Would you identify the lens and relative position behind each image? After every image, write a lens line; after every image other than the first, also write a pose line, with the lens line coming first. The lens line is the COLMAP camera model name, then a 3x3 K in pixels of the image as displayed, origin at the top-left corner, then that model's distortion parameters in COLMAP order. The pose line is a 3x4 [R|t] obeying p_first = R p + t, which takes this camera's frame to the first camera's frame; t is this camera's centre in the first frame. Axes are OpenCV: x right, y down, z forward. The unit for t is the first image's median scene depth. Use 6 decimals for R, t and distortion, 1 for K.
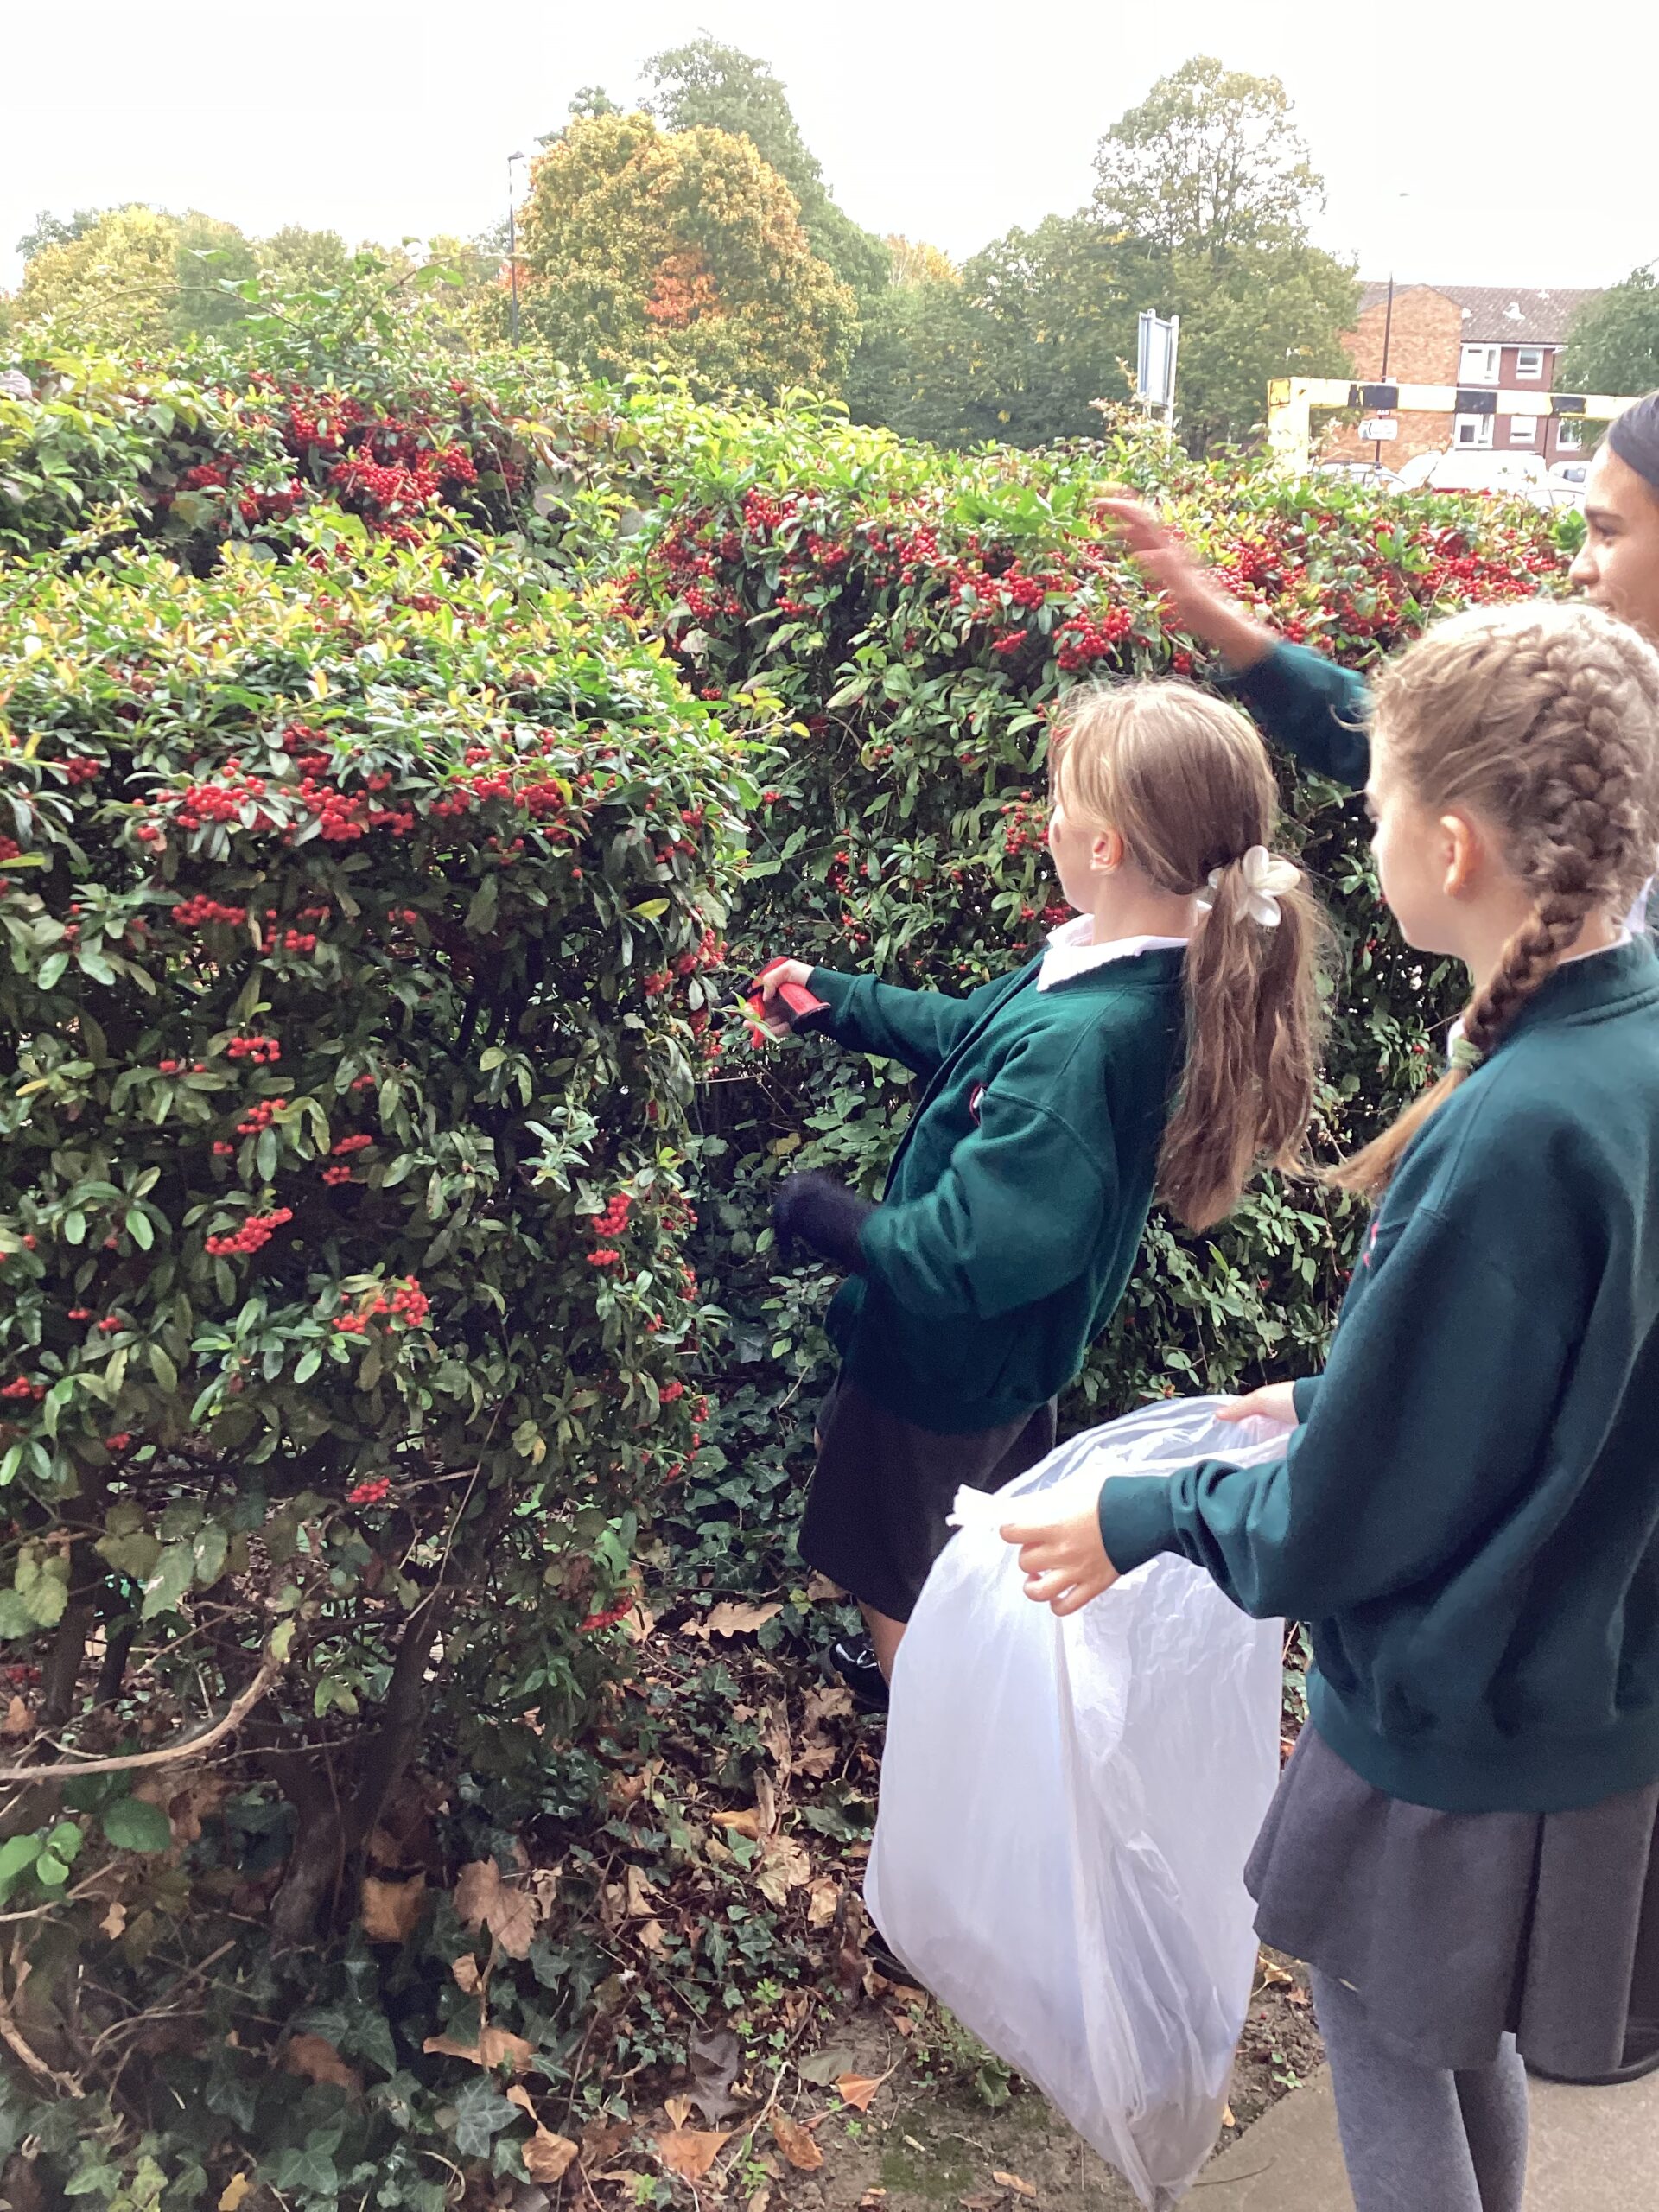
lens RADIAL K [[2007.5, 0, 824.6], [0, 2007.5, 1106.6], [0, 0, 1]] dist [0.041220, -0.045156]
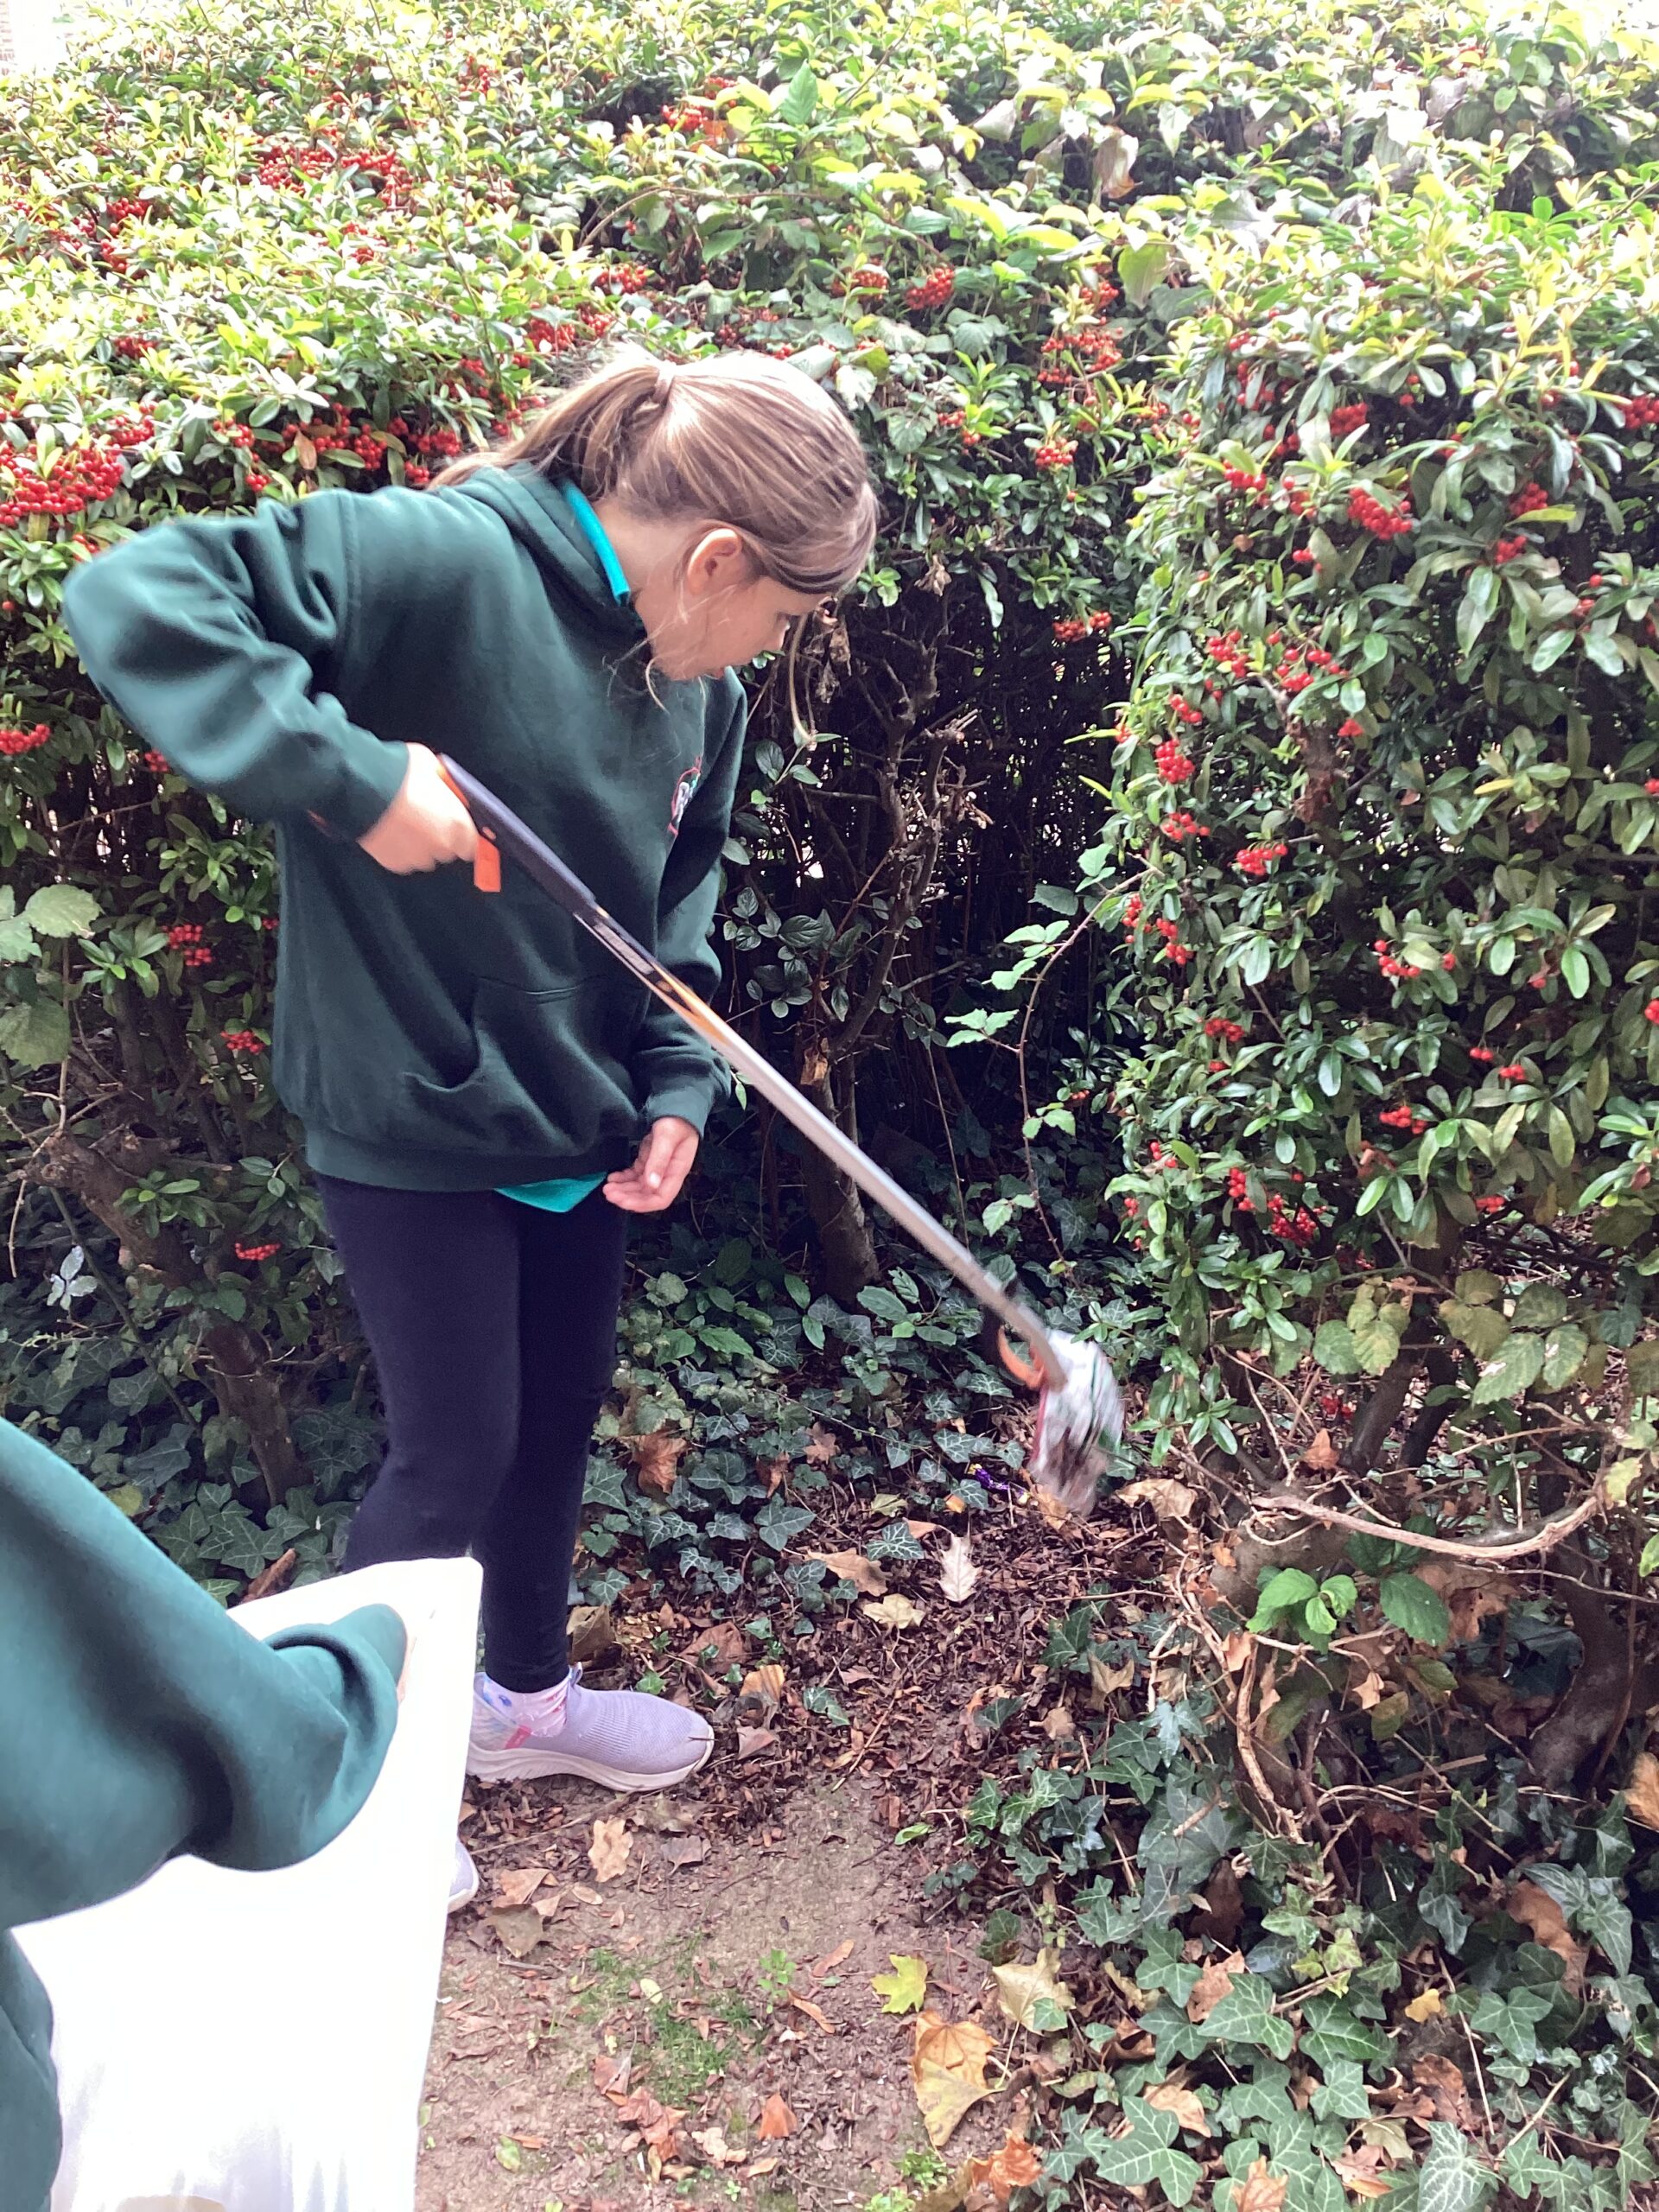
lens RADIAL K [[2007.5, 0, 823.2], [0, 2007.5, 1104.5], [0, 0, 1]] dist [0.041220, -0.045156]
pose [[0.764417, 0.246819, -0.595607, -0.058742], [-0.174371, 0.968537, 0.177569, 0.017892], [0.620695, -0.031880, 0.783404, 0.127941]]
